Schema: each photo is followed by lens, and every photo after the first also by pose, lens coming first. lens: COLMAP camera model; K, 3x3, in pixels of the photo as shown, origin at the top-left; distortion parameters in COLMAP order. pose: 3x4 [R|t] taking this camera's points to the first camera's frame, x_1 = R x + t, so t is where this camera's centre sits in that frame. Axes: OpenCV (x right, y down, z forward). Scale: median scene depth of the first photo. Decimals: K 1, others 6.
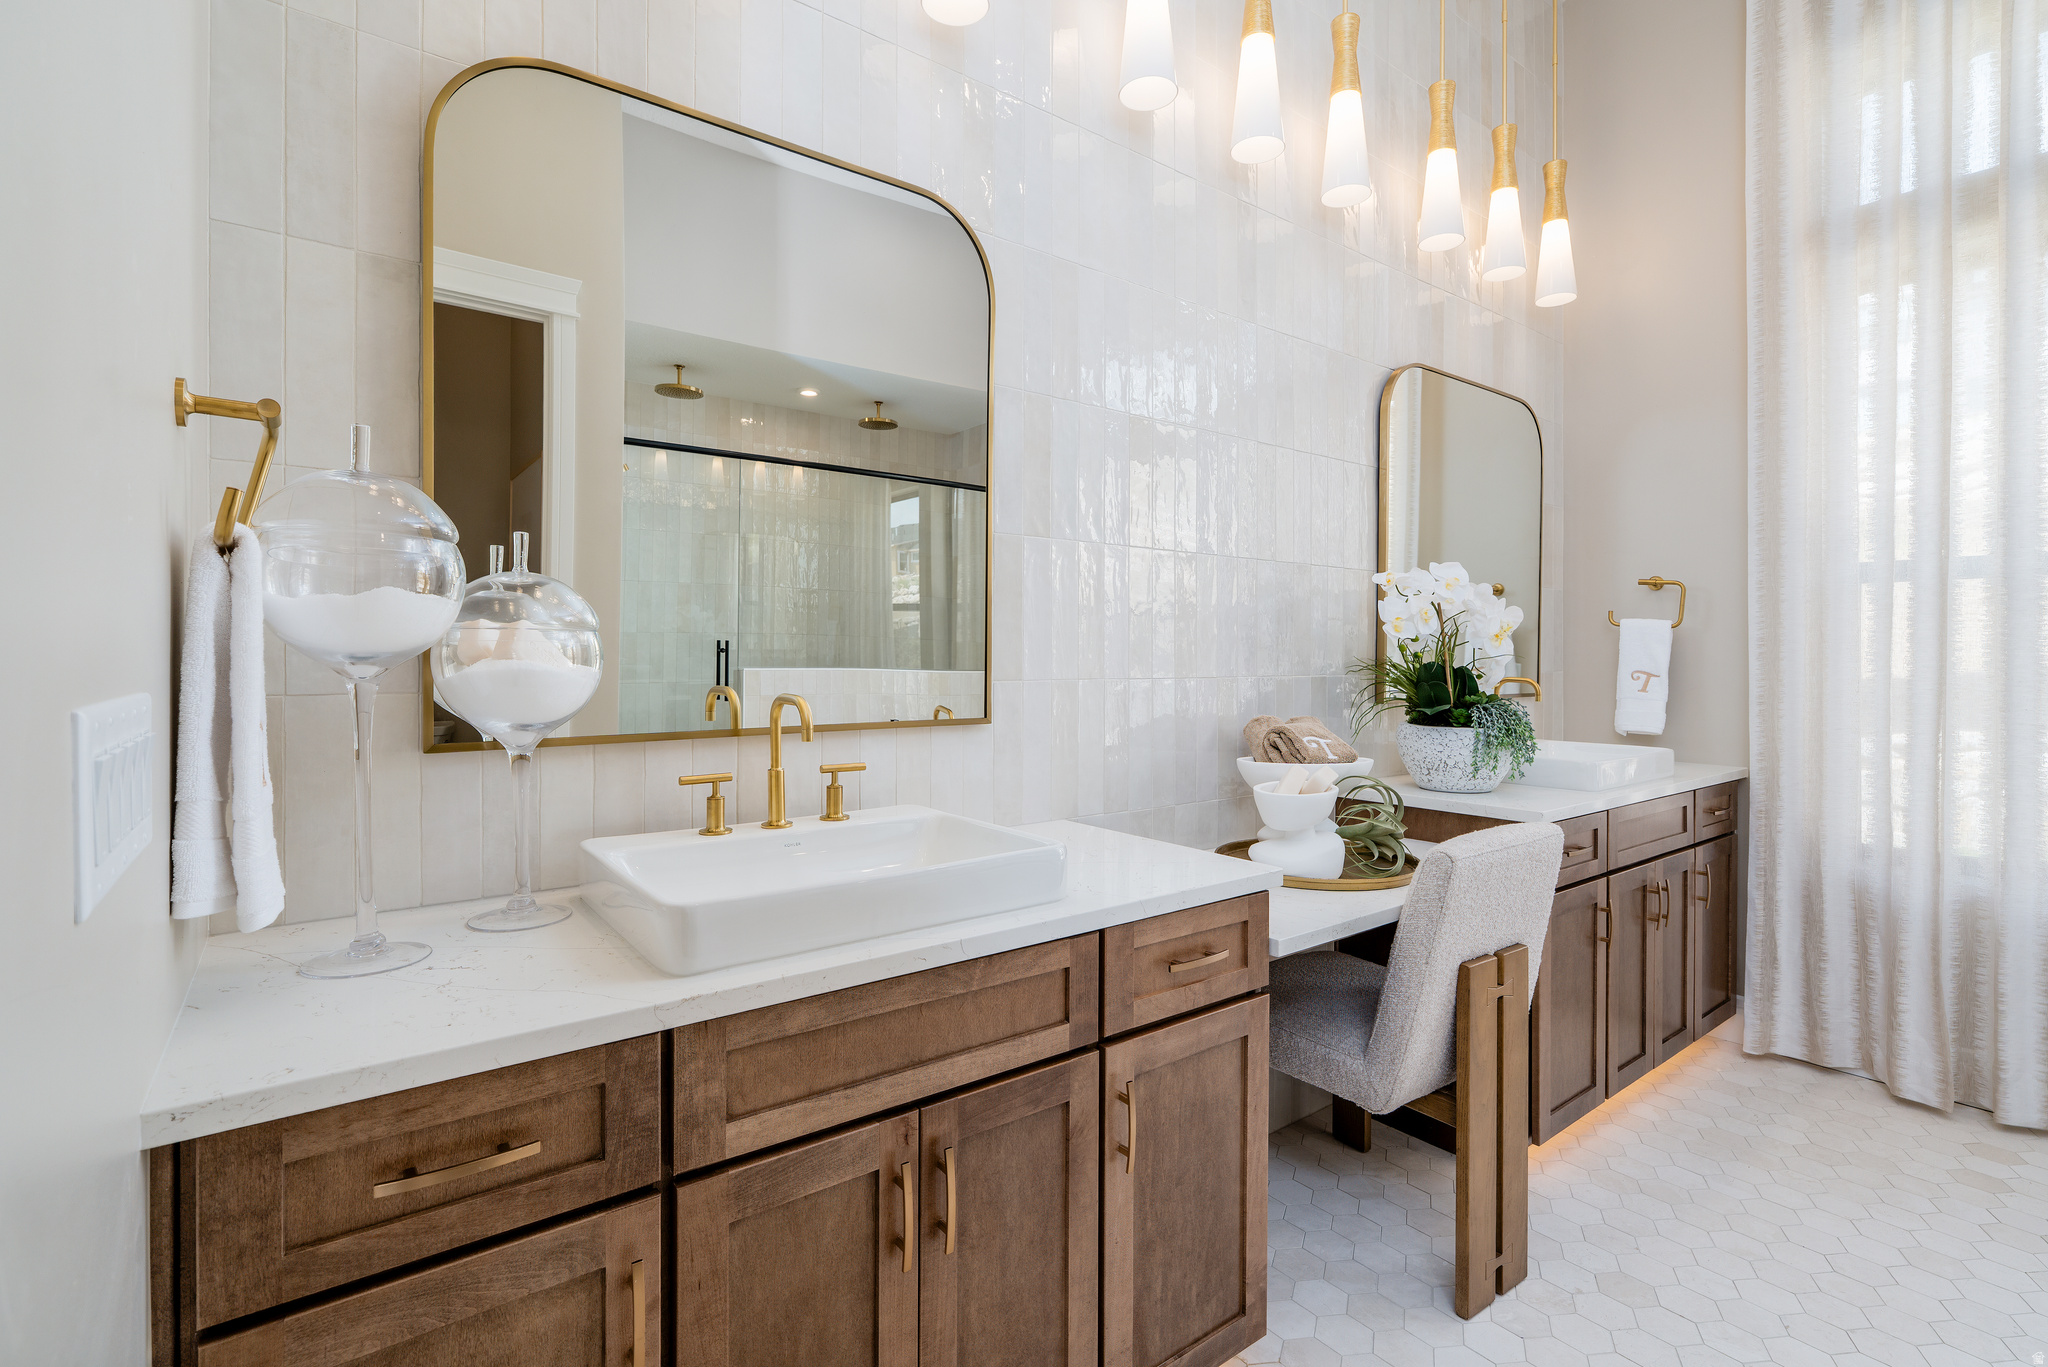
lens RADIAL K [[936.7, 0, 1016.6], [0, 936.7, 659.3], [0, 0, 1]] dist [-0.008857, 0.004342]
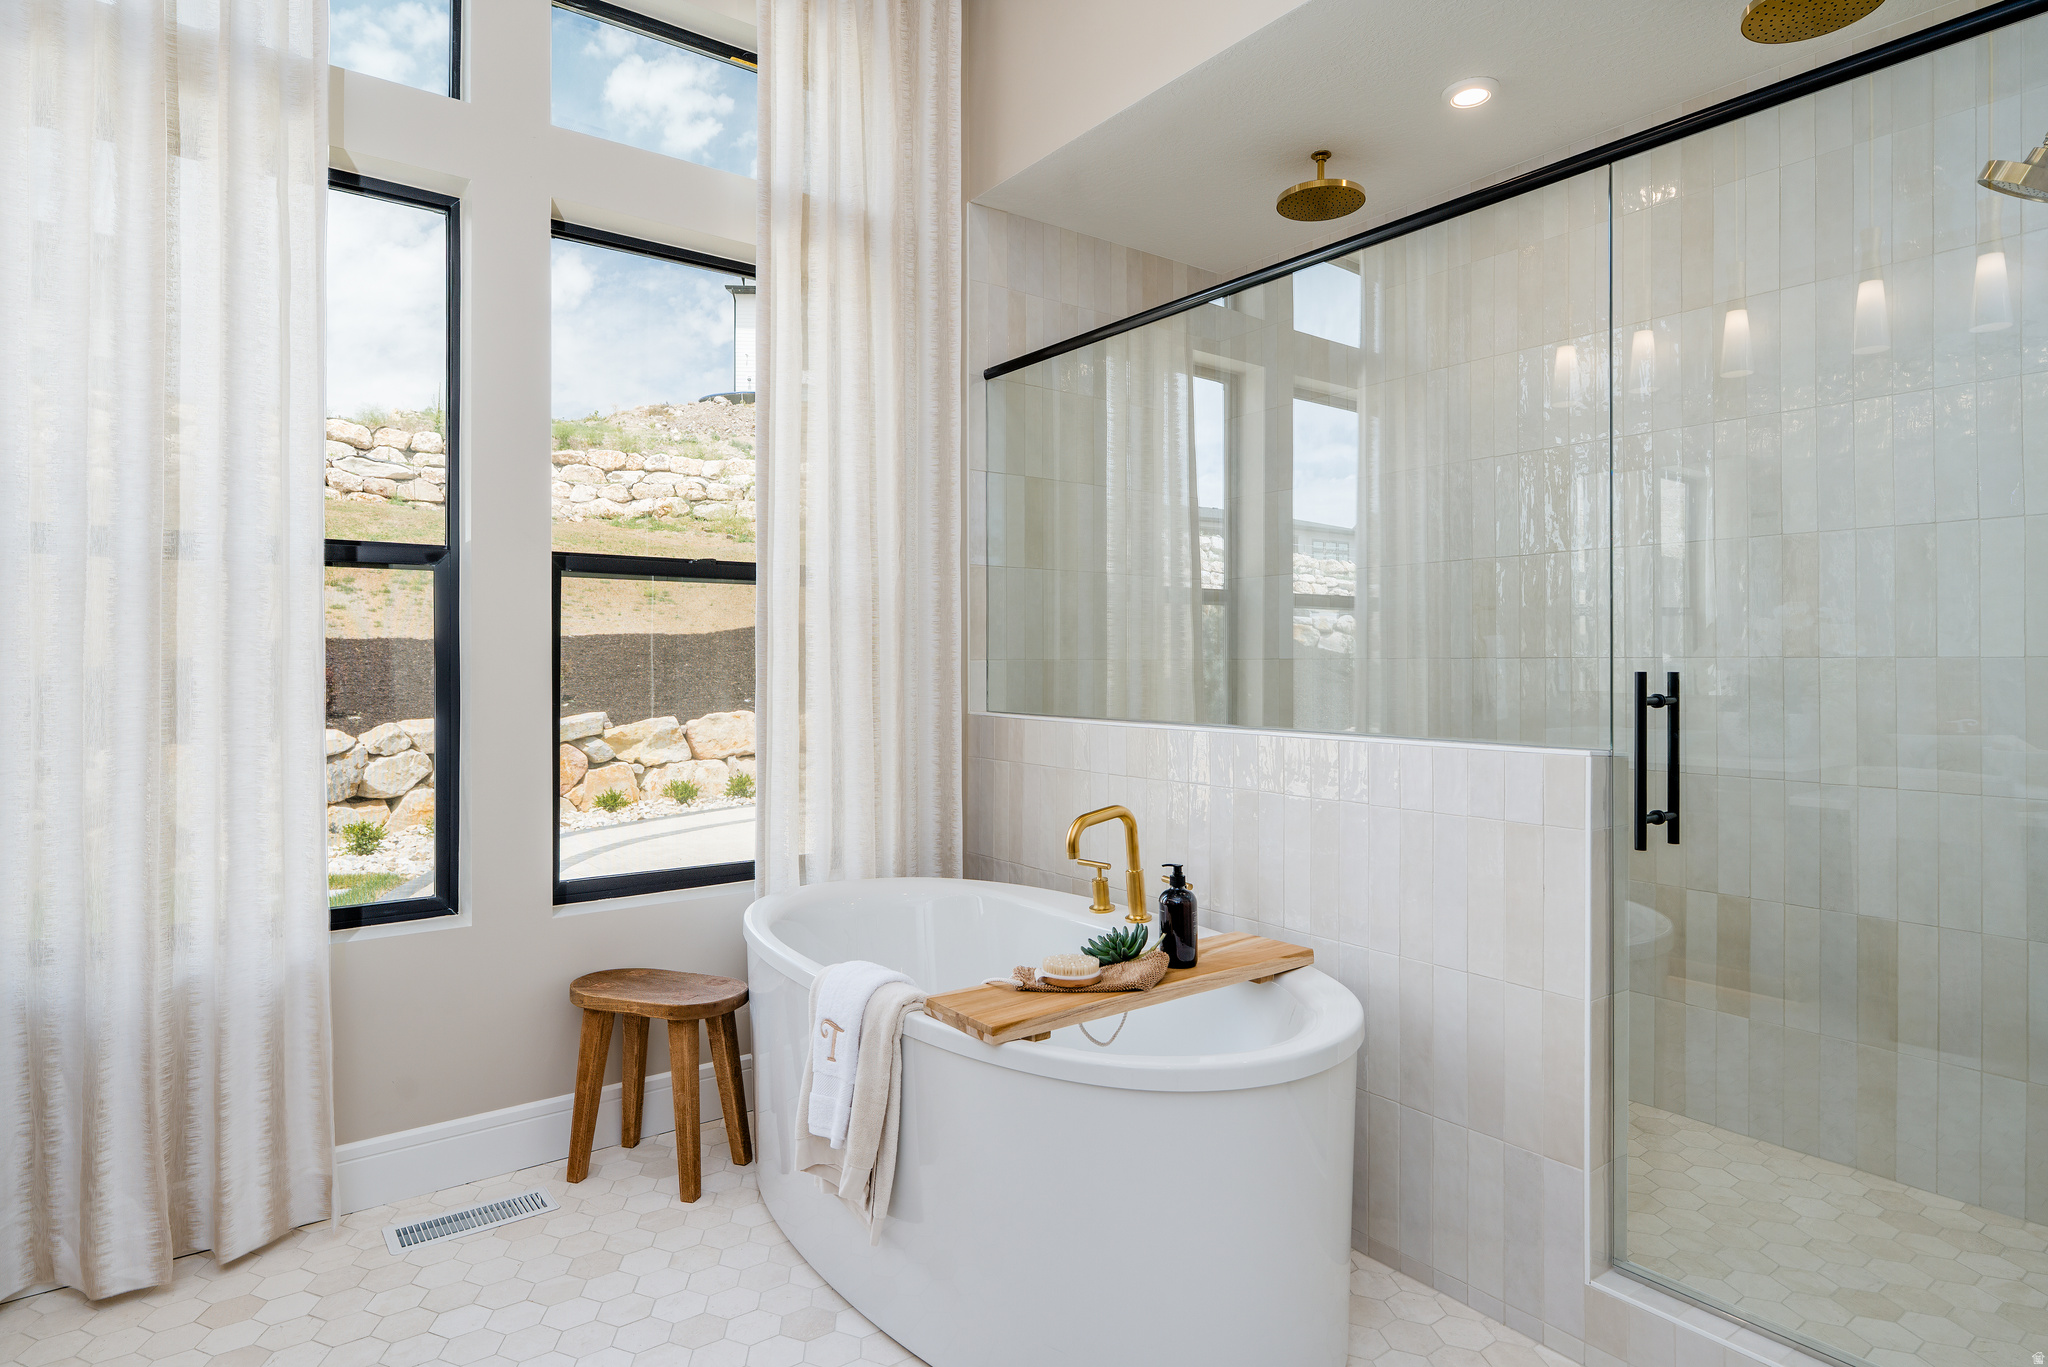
lens RADIAL K [[1112.0, 0, 1023.6], [0, 1112.0, 663.3], [0, 0, 1]] dist [-0.002436, 0.000775]
pose [[-0.003742, -0.001704, 0.999992, 0.131286], [0.002801, 0.999995, 0.001714, -0.001759], [-0.999989, 0.002808, -0.003737, 0.344268]]
